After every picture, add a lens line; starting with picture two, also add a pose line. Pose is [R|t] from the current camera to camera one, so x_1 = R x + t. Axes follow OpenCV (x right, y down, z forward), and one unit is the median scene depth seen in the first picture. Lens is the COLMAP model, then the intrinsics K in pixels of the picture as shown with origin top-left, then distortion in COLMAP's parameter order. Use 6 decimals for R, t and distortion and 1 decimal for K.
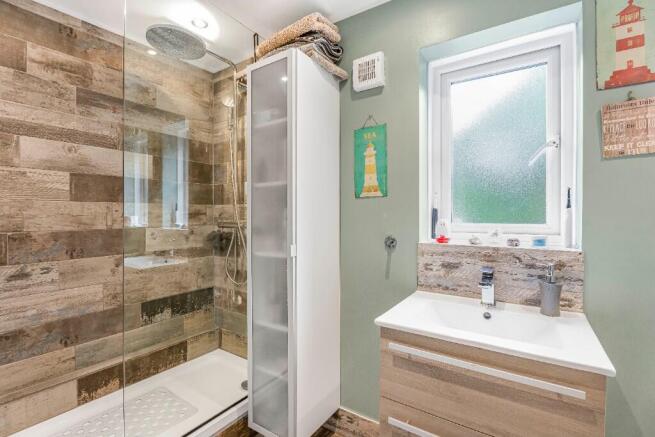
lens RADIAL K [[296.4, 0, 326.6], [0, 296.4, 214.3], [0, 0, 1]] dist [-0.001512, -0.000214]
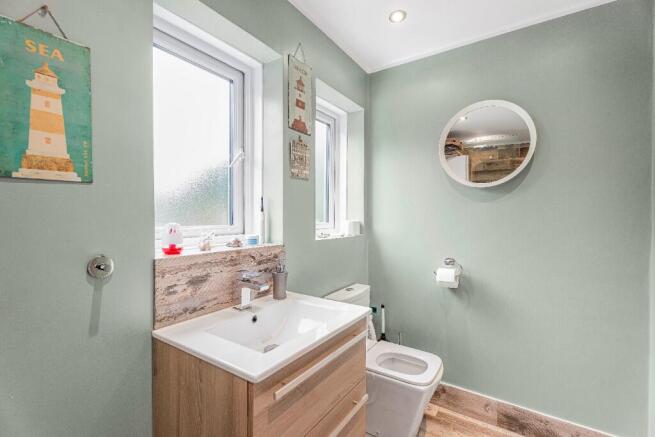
lens RADIAL K [[296.4, 0, 325.6], [0, 296.4, 219.2], [0, 0, 1]] dist [-0.001512, -0.000214]
pose [[0.012759, -0.005787, 0.999902, -0.369210], [0.006027, 0.999966, 0.005711, 0.004690], [-0.999900, 0.005953, 0.012794, 0.623882]]
